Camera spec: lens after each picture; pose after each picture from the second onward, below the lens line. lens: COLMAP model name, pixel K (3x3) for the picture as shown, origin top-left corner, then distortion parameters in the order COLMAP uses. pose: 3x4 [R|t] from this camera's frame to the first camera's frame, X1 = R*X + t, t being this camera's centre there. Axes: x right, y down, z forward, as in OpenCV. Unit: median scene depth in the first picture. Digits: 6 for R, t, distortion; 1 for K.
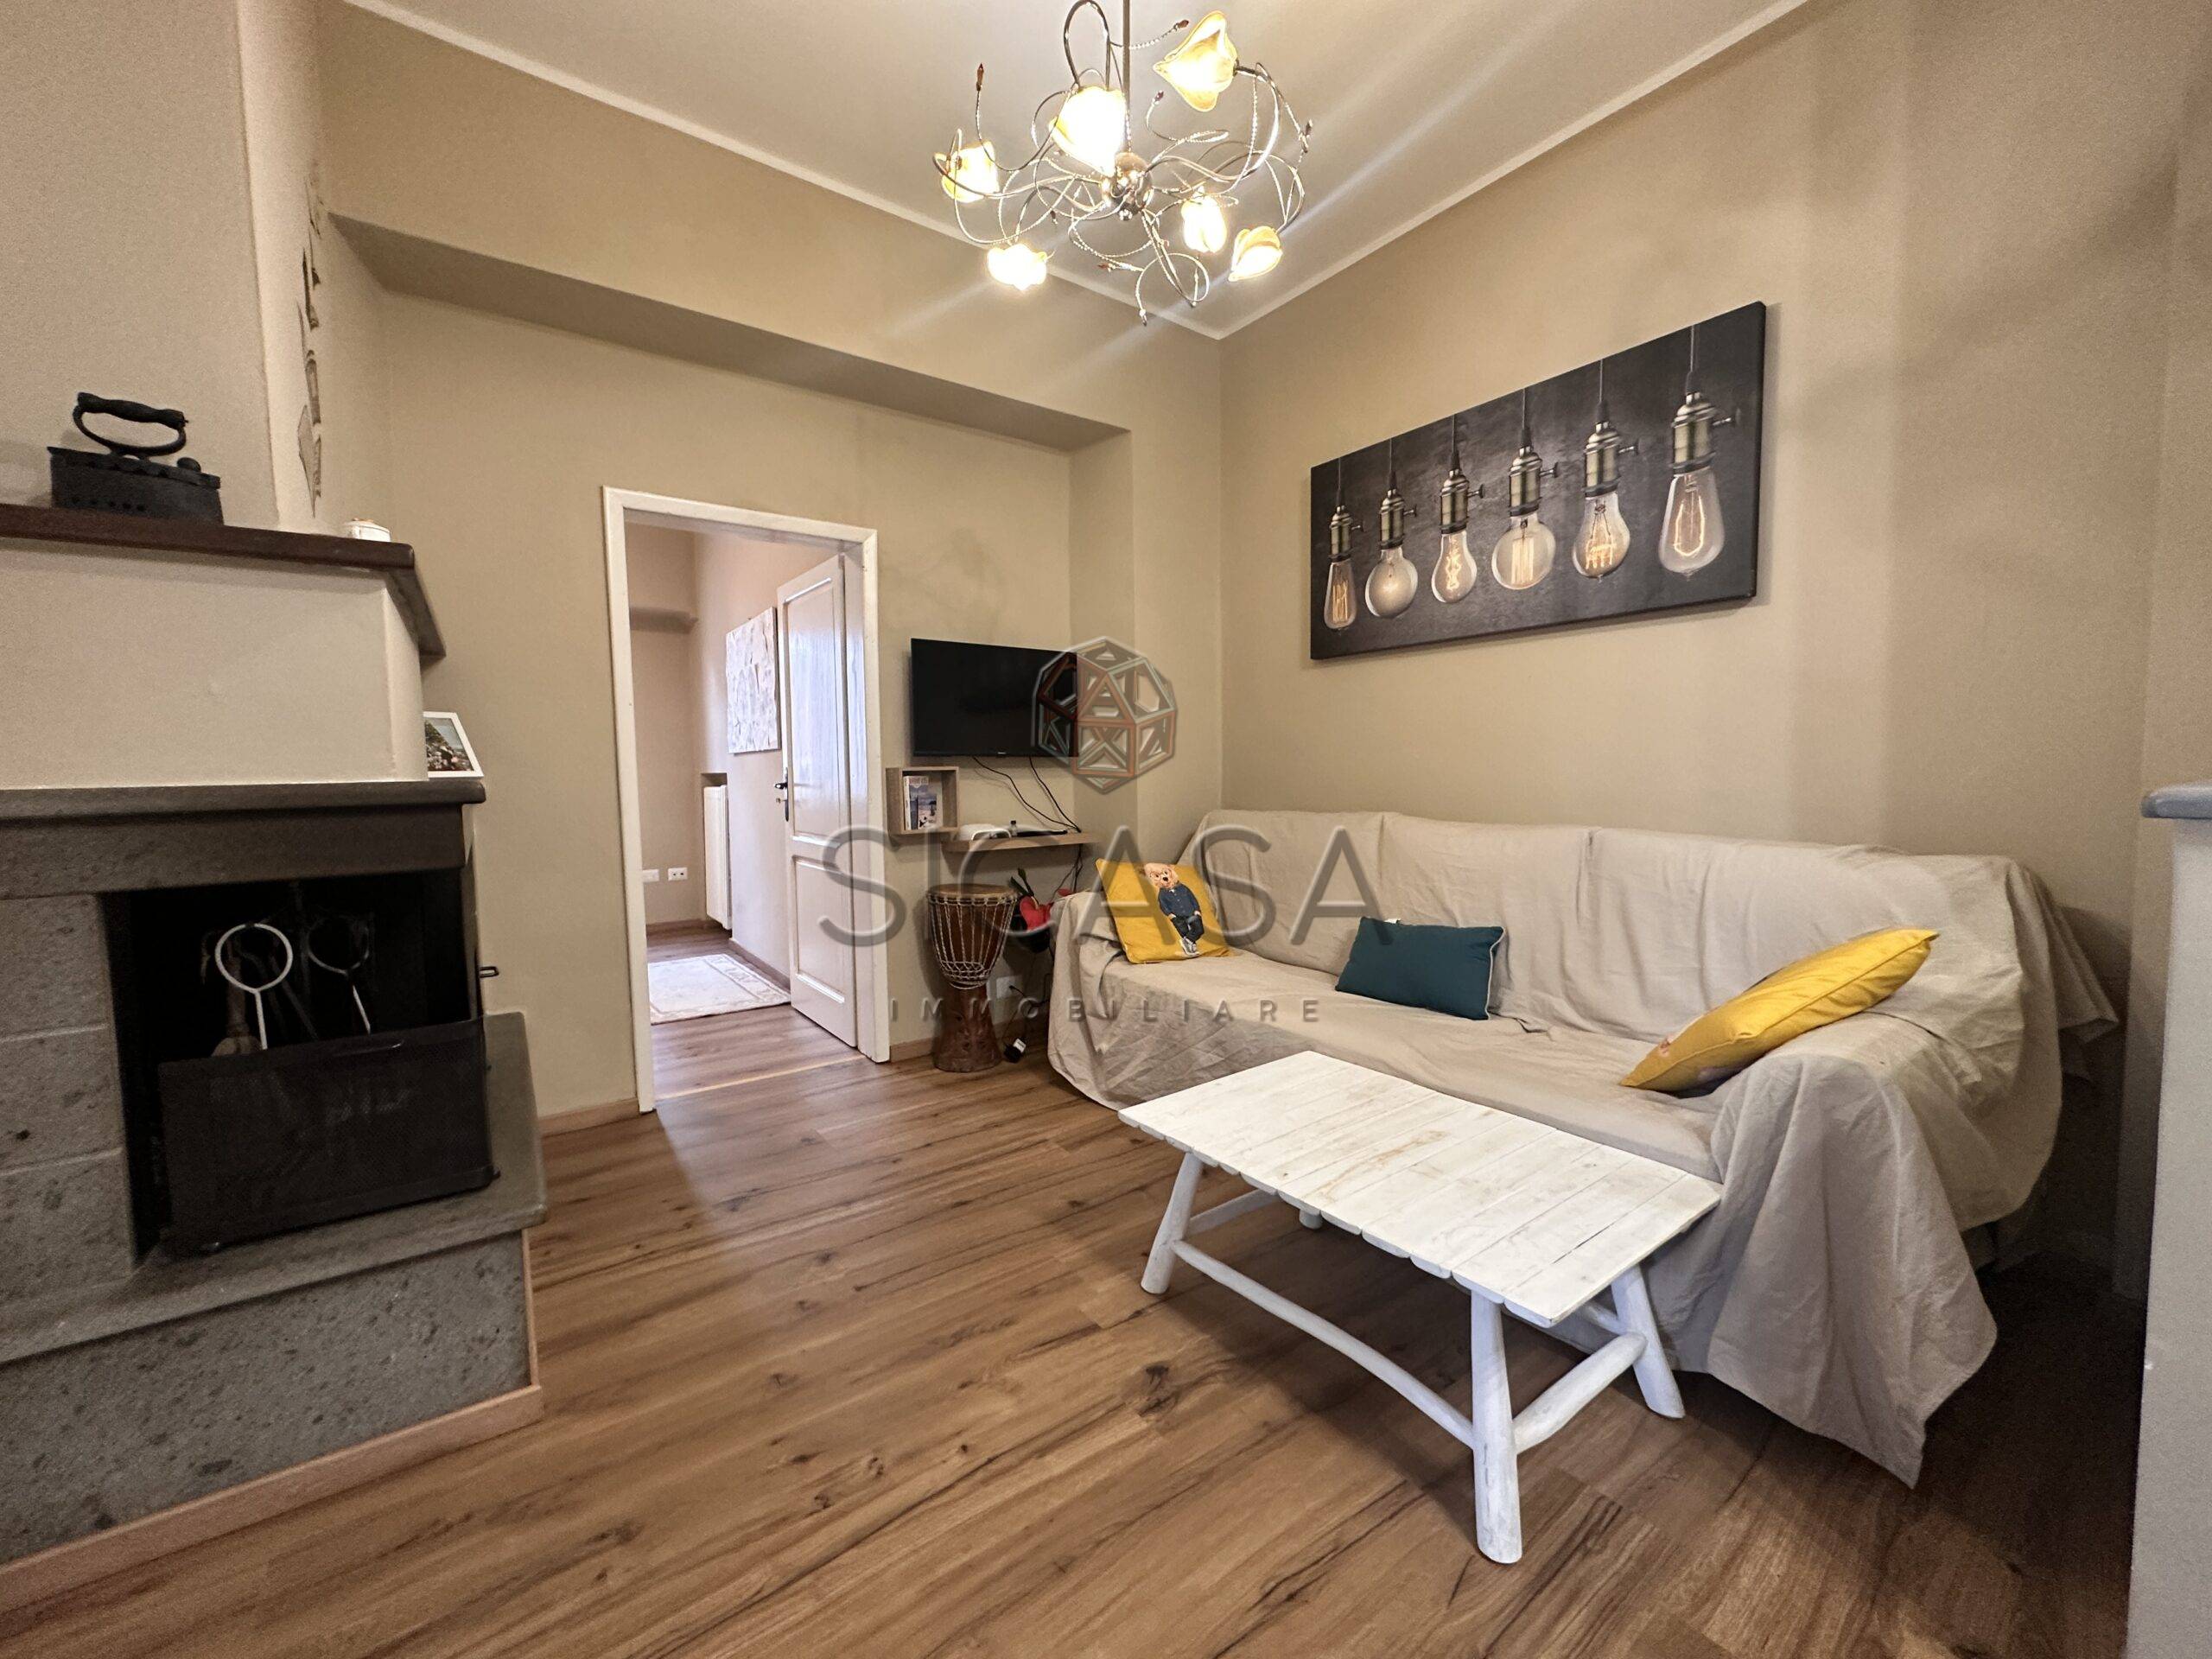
lens RADIAL K [[880.8, 0, 1101.4], [0, 880.8, 828.1], [0, 0, 1]] dist [-0.002174, 0.000335]
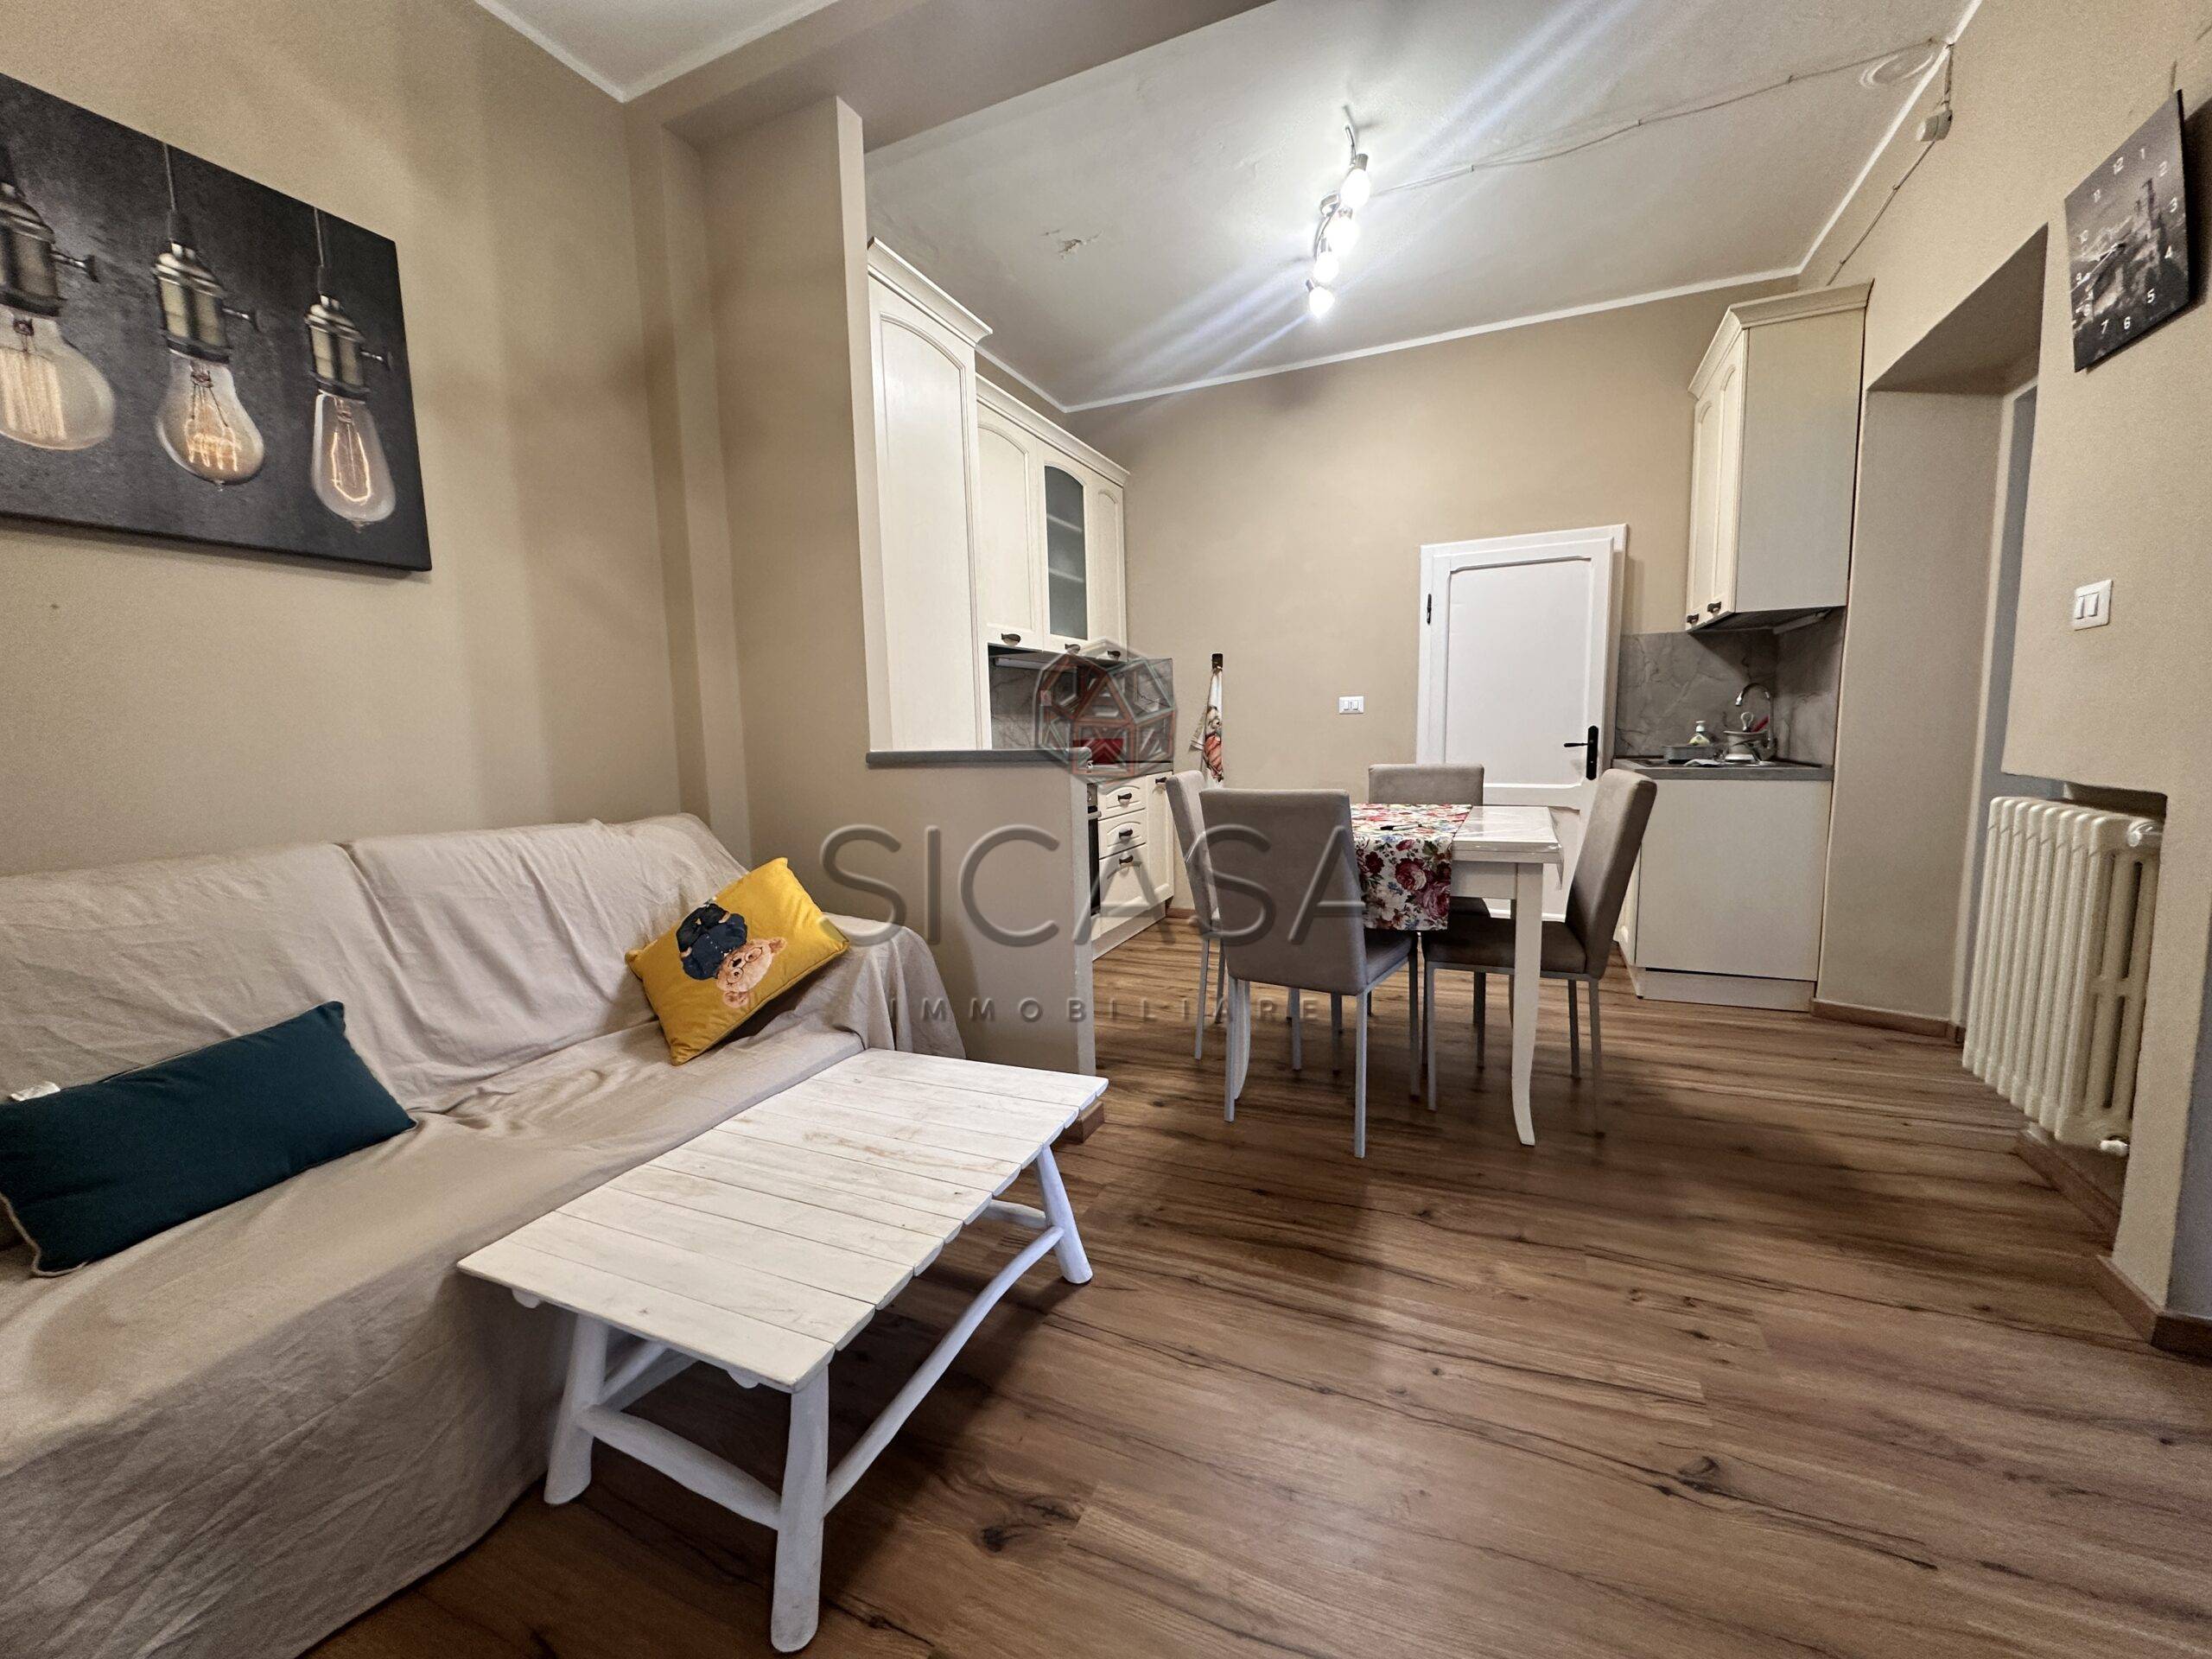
lens RADIAL K [[880.8, 0, 1101.4], [0, 880.8, 828.1], [0, 0, 1]] dist [-0.002174, 0.000335]
pose [[-0.497777, -0.074711, 0.864081, -0.367783], [0.084944, 0.987294, 0.134298, -0.052317], [-0.863135, 0.140249, -0.485106, 0.745662]]
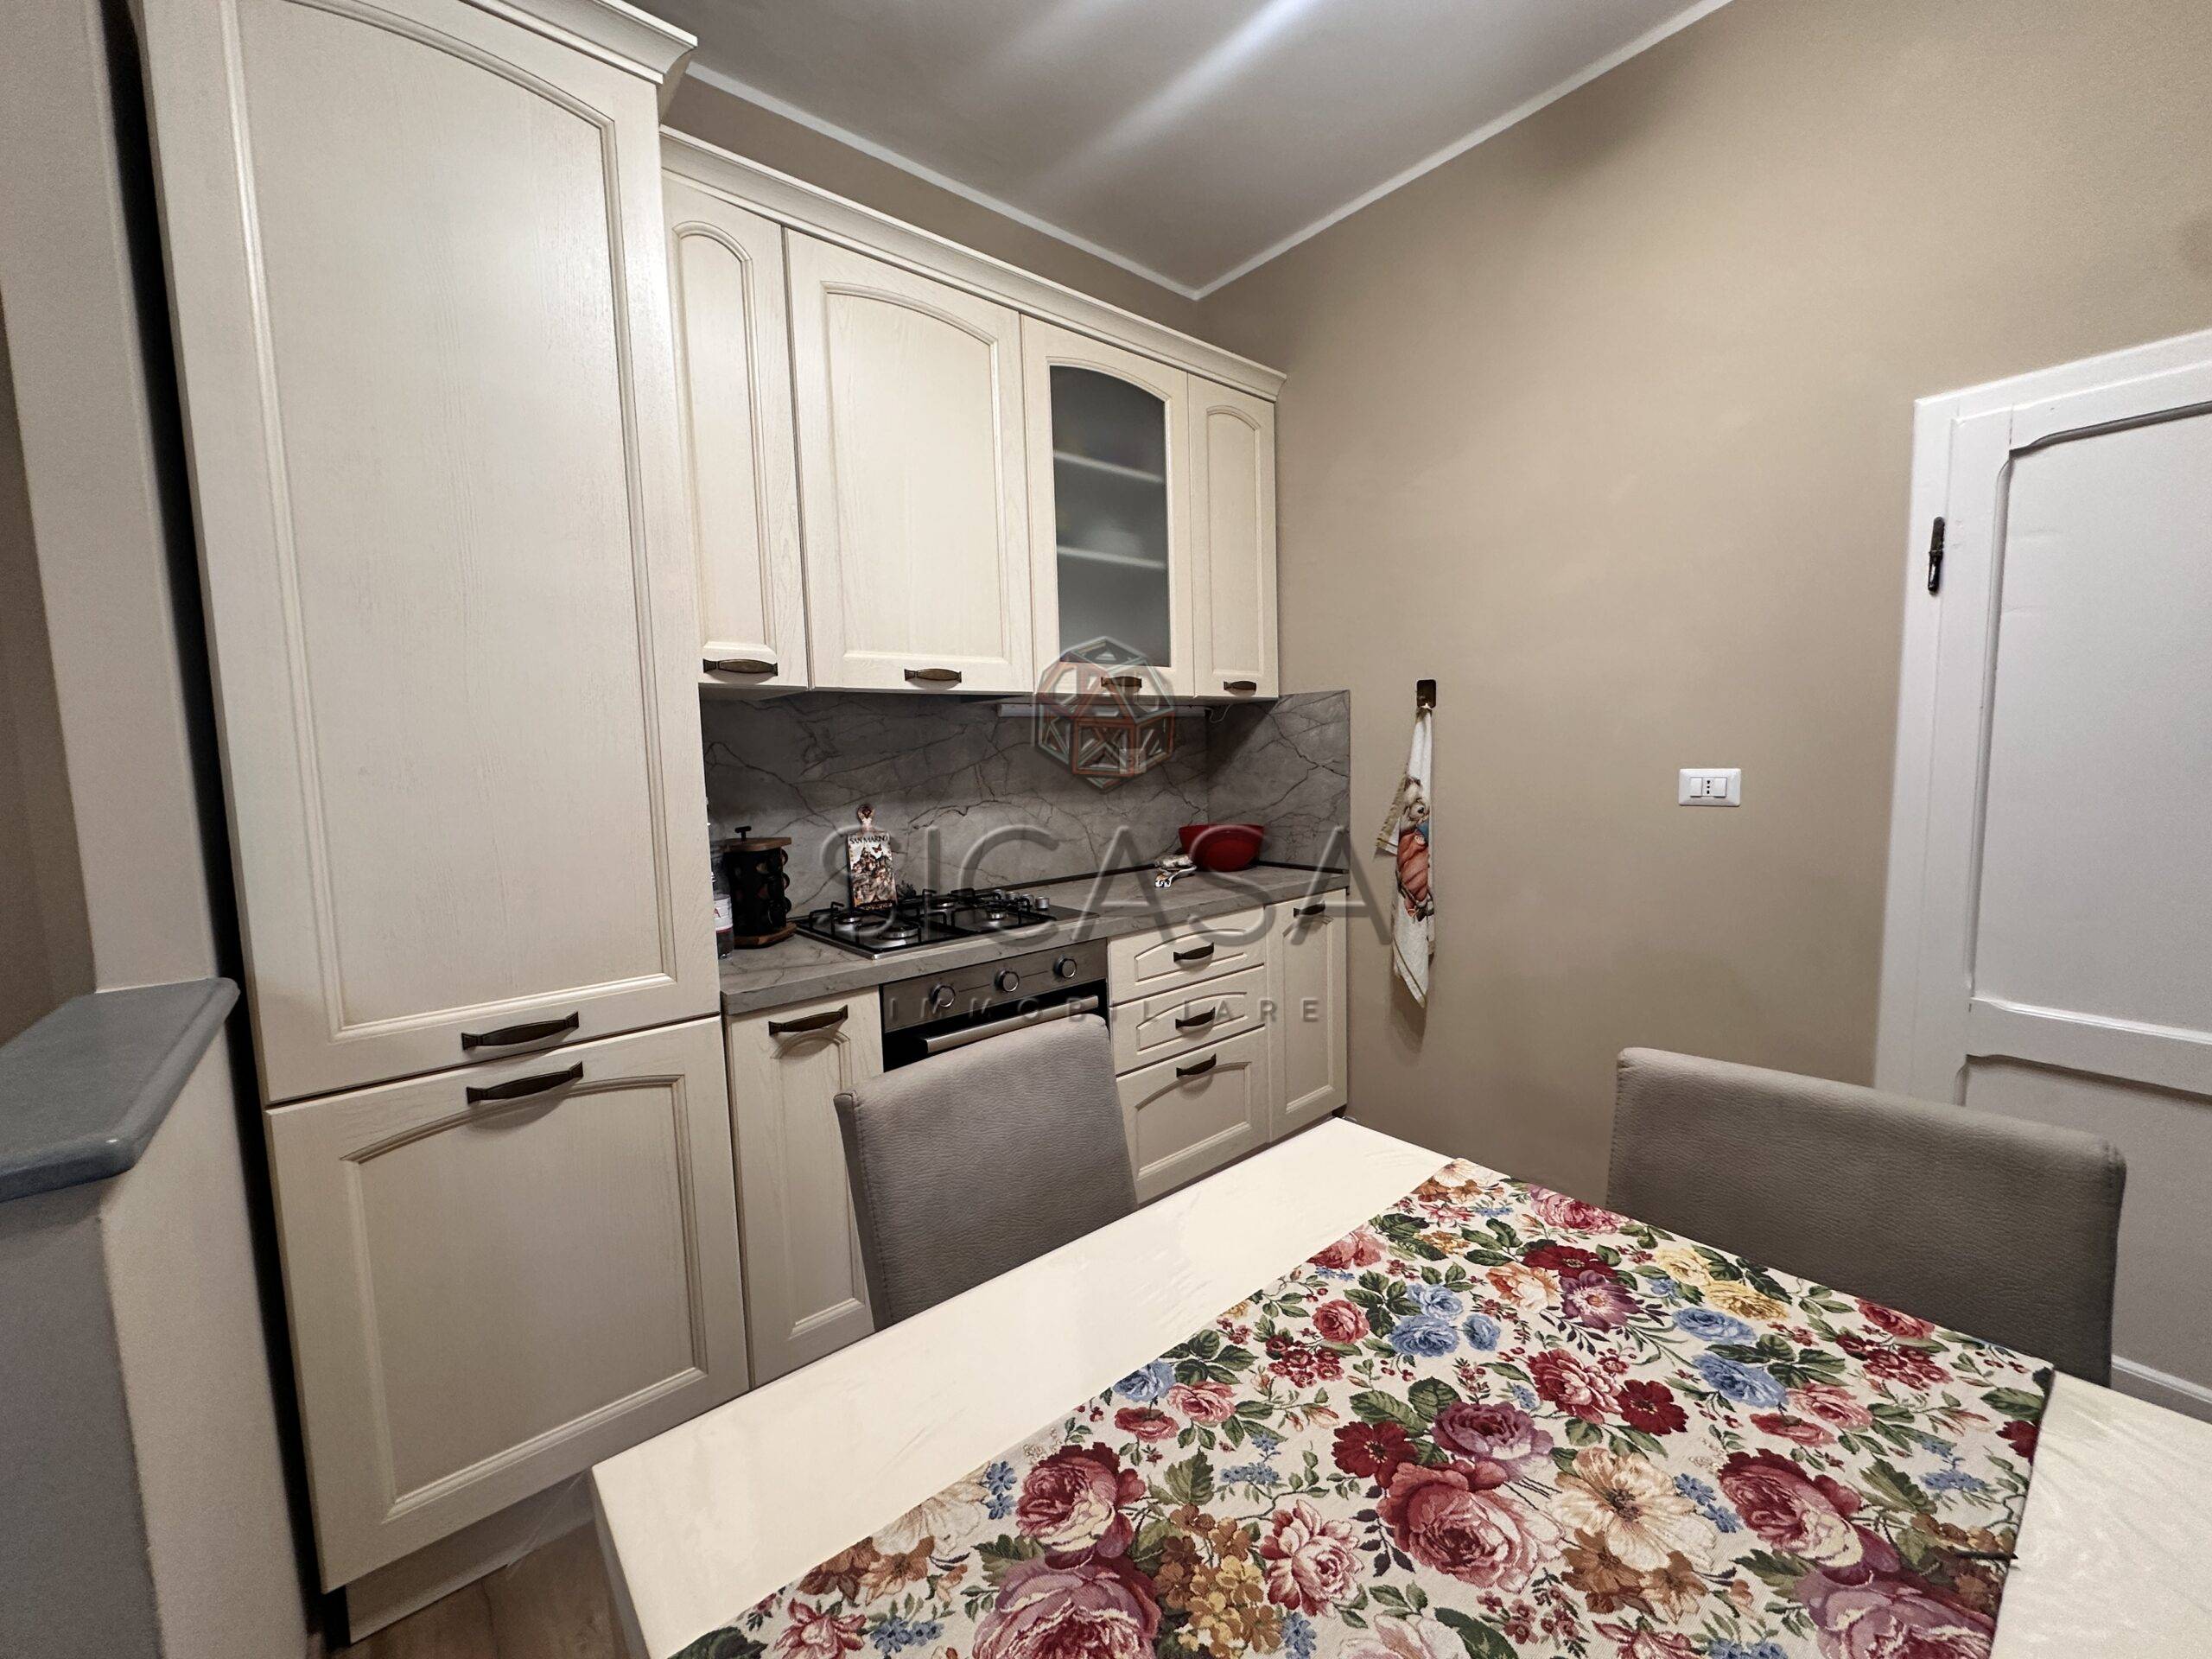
lens RADIAL K [[880.8, 0, 1101.4], [0, 880.8, 828.1], [0, 0, 1]] dist [-0.002174, 0.000335]
pose [[-0.078612, -0.073562, 0.994187, 0.175756], [0.092209, 0.992462, 0.080725, -0.093942], [-0.992632, 0.098019, -0.071237, 0.029070]]
